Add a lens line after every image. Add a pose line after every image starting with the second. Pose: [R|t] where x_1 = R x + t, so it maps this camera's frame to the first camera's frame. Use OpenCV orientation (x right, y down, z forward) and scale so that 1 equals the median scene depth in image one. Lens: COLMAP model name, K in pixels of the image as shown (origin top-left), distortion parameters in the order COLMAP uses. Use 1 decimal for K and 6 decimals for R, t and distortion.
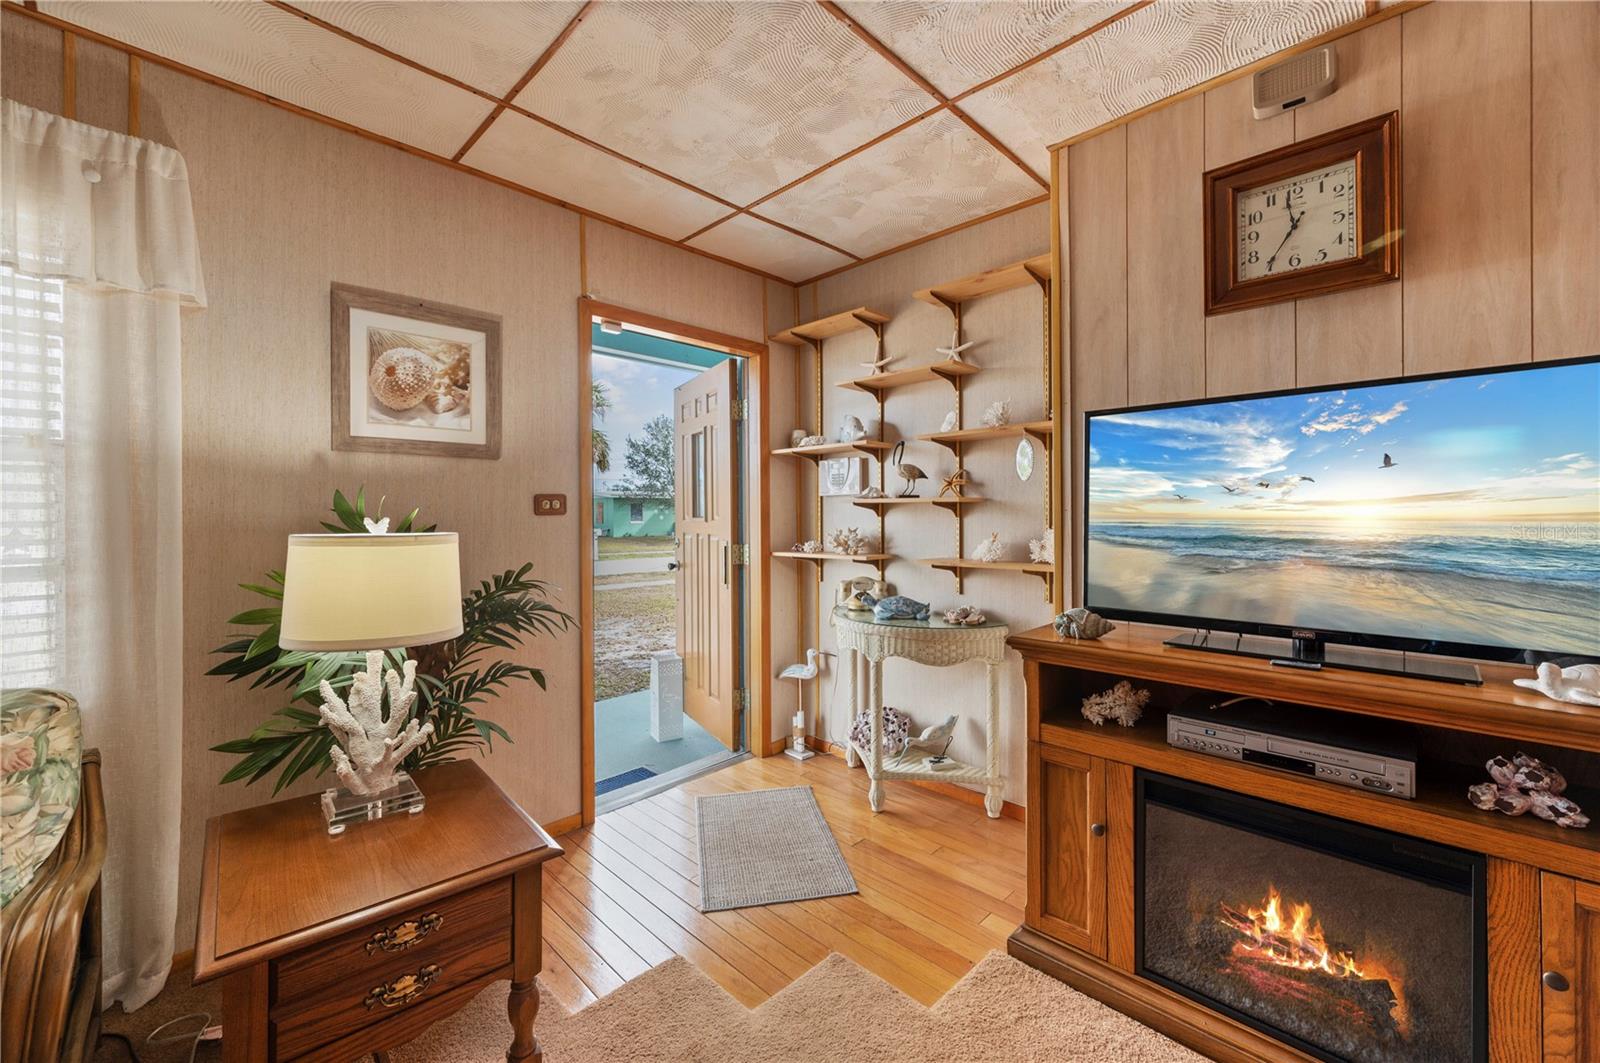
lens RADIAL K [[636.9, 0, 801.2], [0, 636.9, 515.1], [0, 0, 1]] dist [-0.001120, 0.000945]
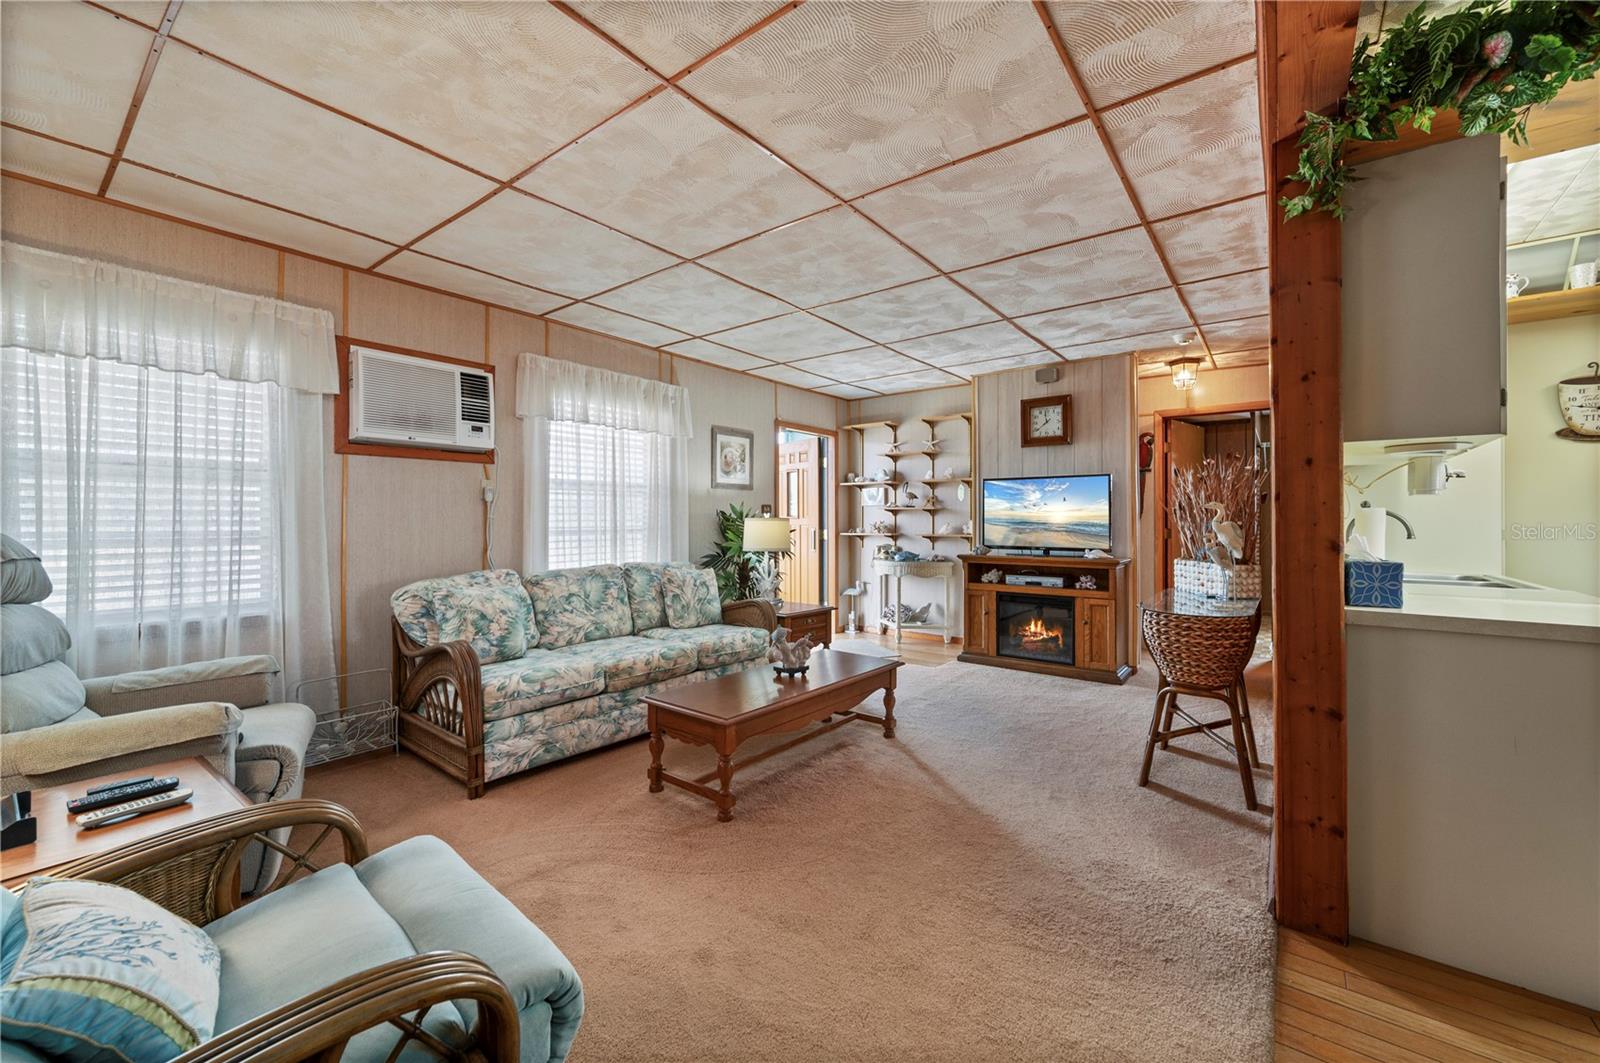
lens RADIAL K [[636.9, 0, 805.1], [0, 636.9, 510.8], [0, 0, 1]] dist [-0.001120, 0.000945]
pose [[0.992035, 0.007004, 0.125766, -0.497985], [-0.005144, 0.999873, -0.015111, 0.022186], [-0.125856, 0.014344, 0.991945, -1.222646]]
